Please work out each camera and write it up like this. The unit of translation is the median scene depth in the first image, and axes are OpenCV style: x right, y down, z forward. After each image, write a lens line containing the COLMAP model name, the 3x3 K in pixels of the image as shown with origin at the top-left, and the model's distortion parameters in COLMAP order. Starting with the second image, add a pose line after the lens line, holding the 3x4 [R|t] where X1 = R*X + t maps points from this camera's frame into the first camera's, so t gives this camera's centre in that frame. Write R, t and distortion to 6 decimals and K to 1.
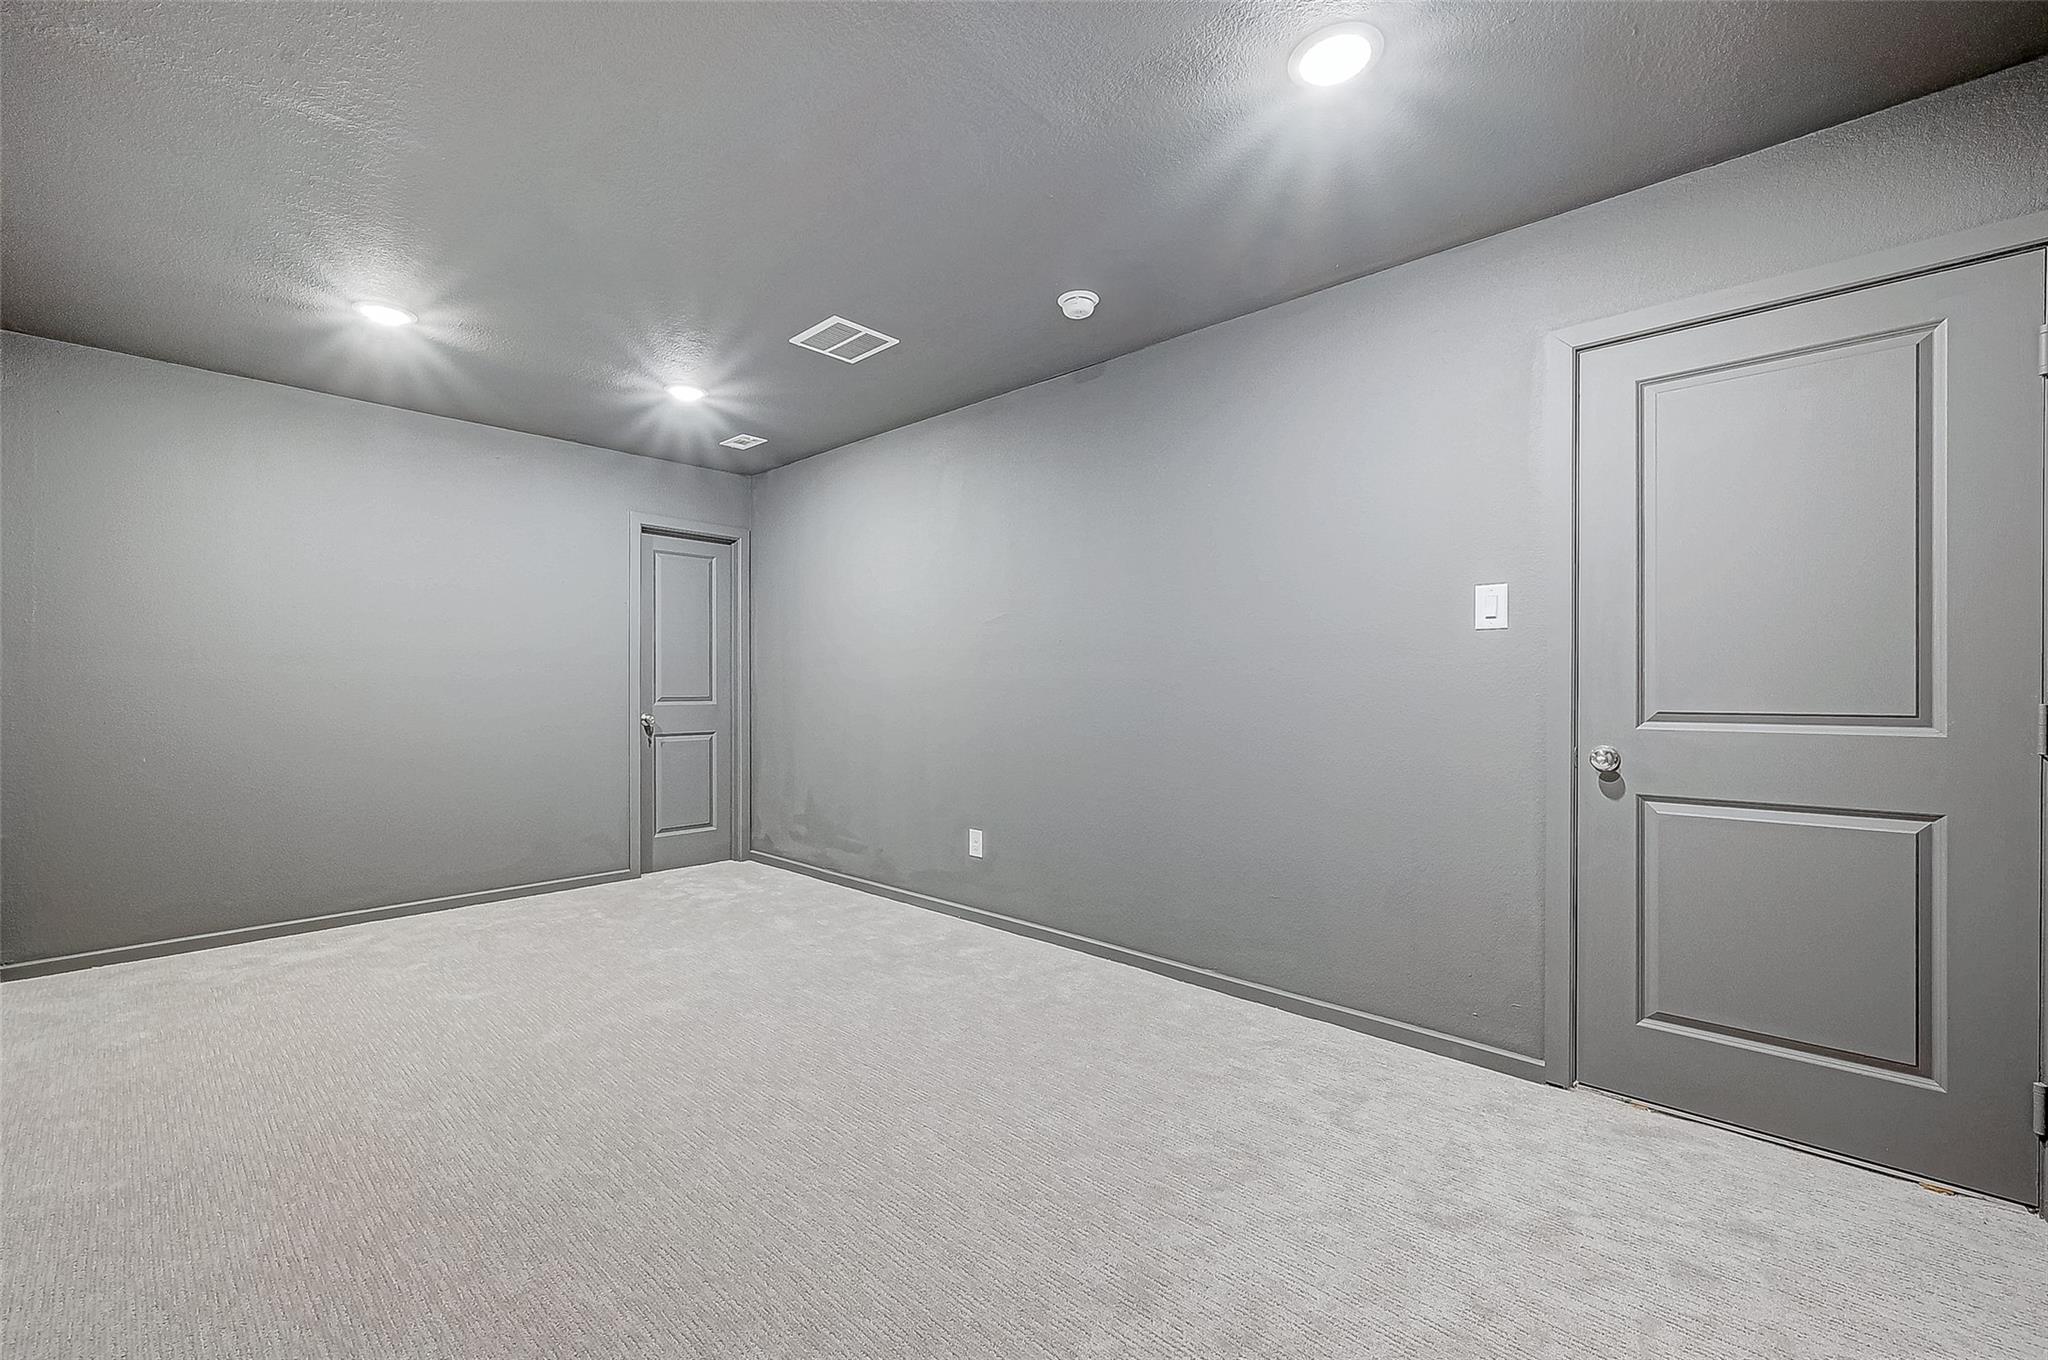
lens RADIAL K [[812.1, 0, 1025.5], [0, 812.1, 691.2], [0, 0, 1]] dist [-0.002457, -0.000339]
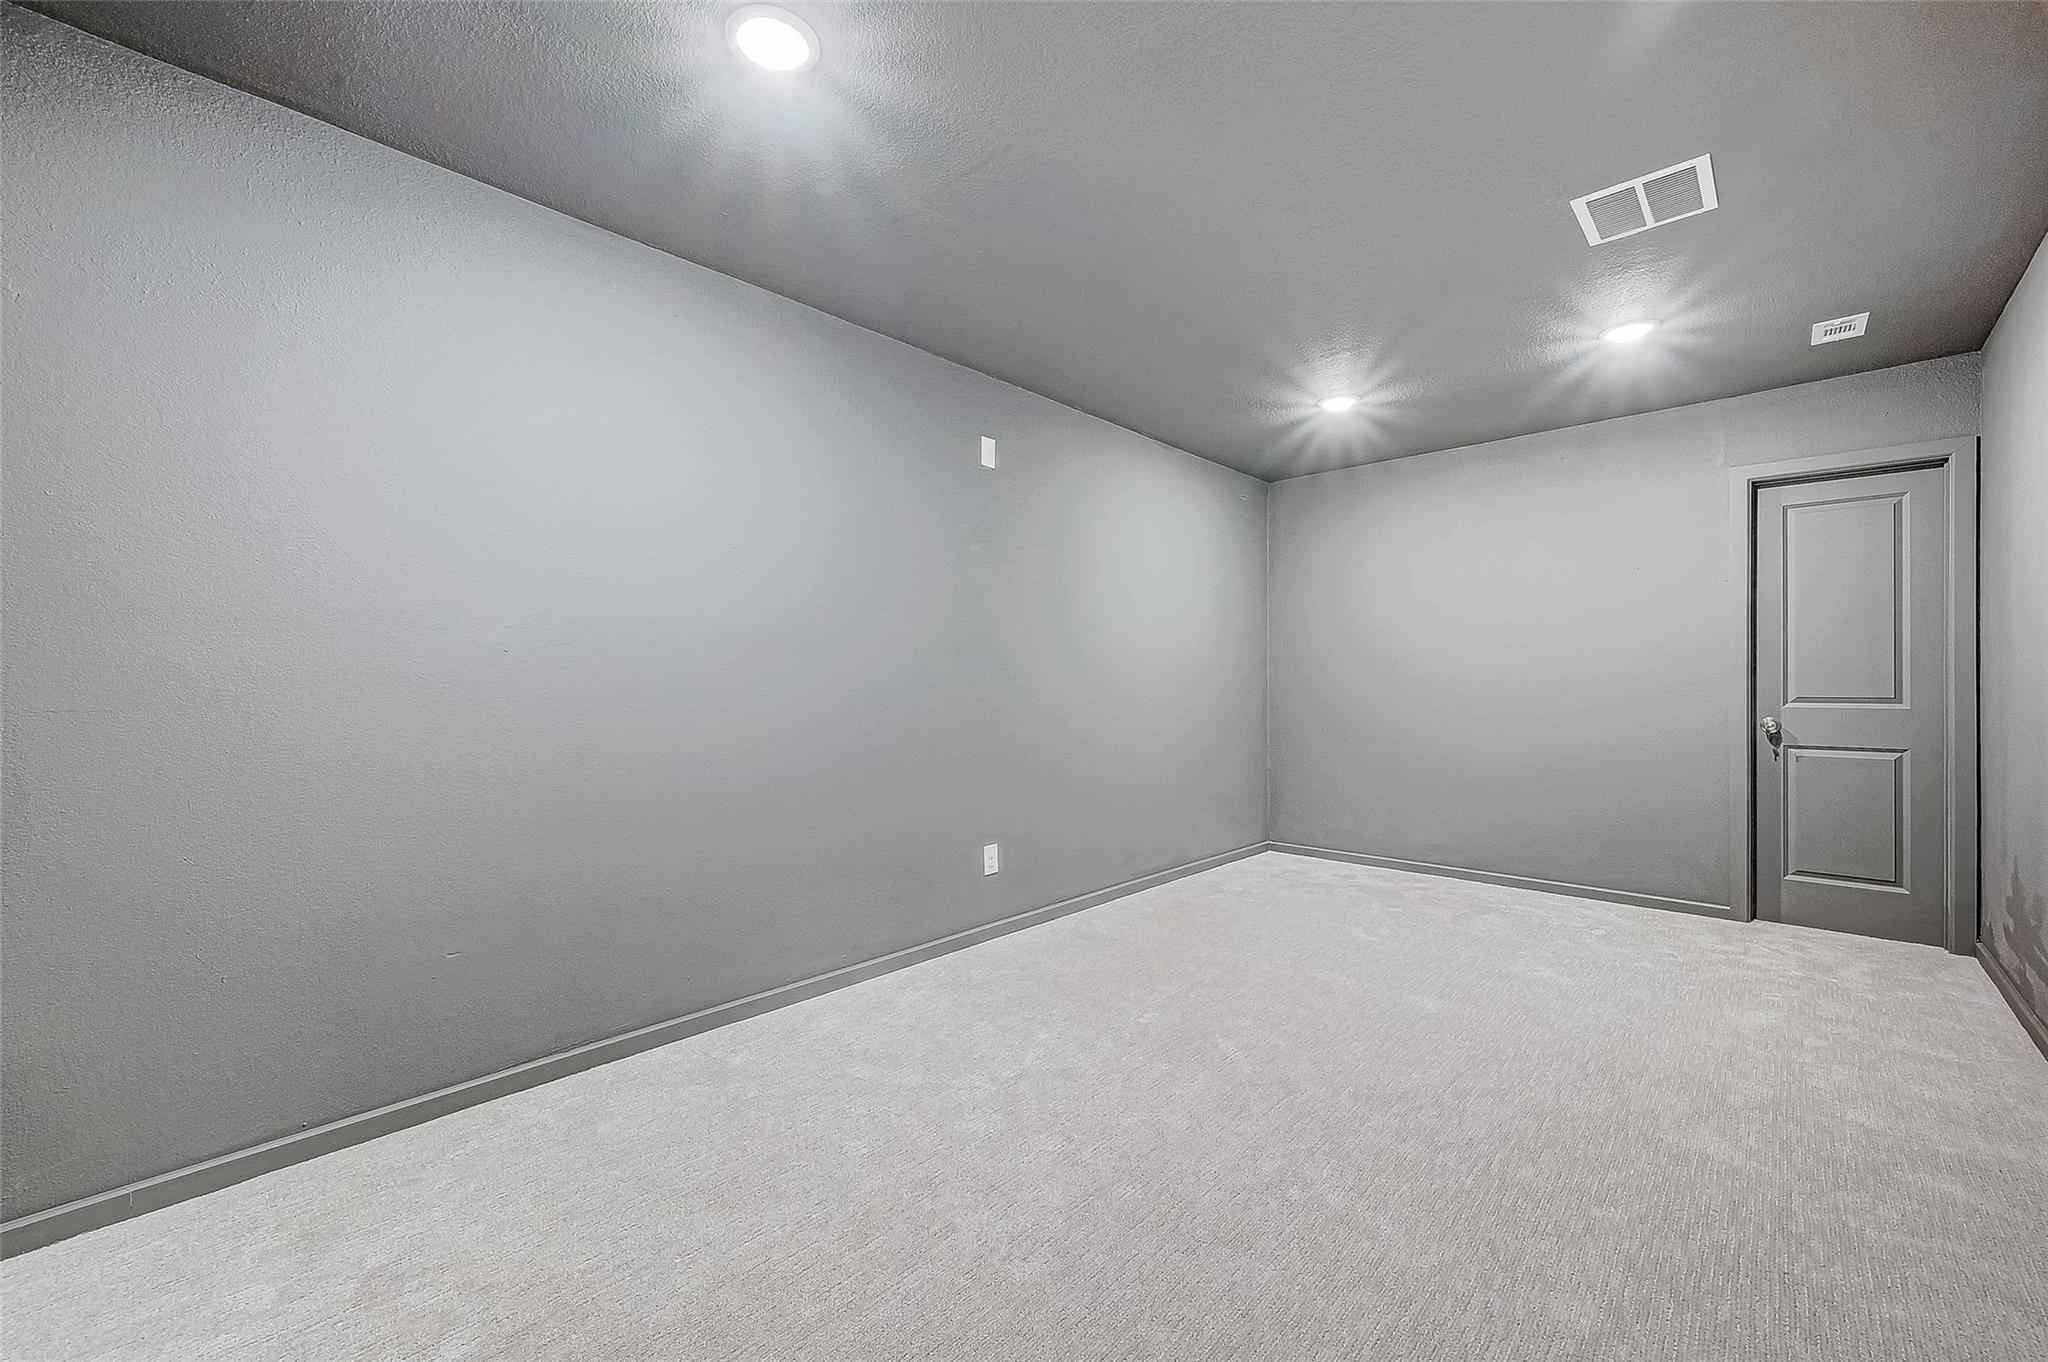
lens RADIAL K [[812.1, 0, 1025.5], [0, 812.1, 692.2], [0, 0, 1]] dist [-0.002457, -0.000339]
pose [[-0.012459, 0.004220, -0.999913, 0.345293], [-0.002291, 0.999988, 0.004249, 0.000684], [0.999920, 0.002344, -0.012450, 0.310865]]
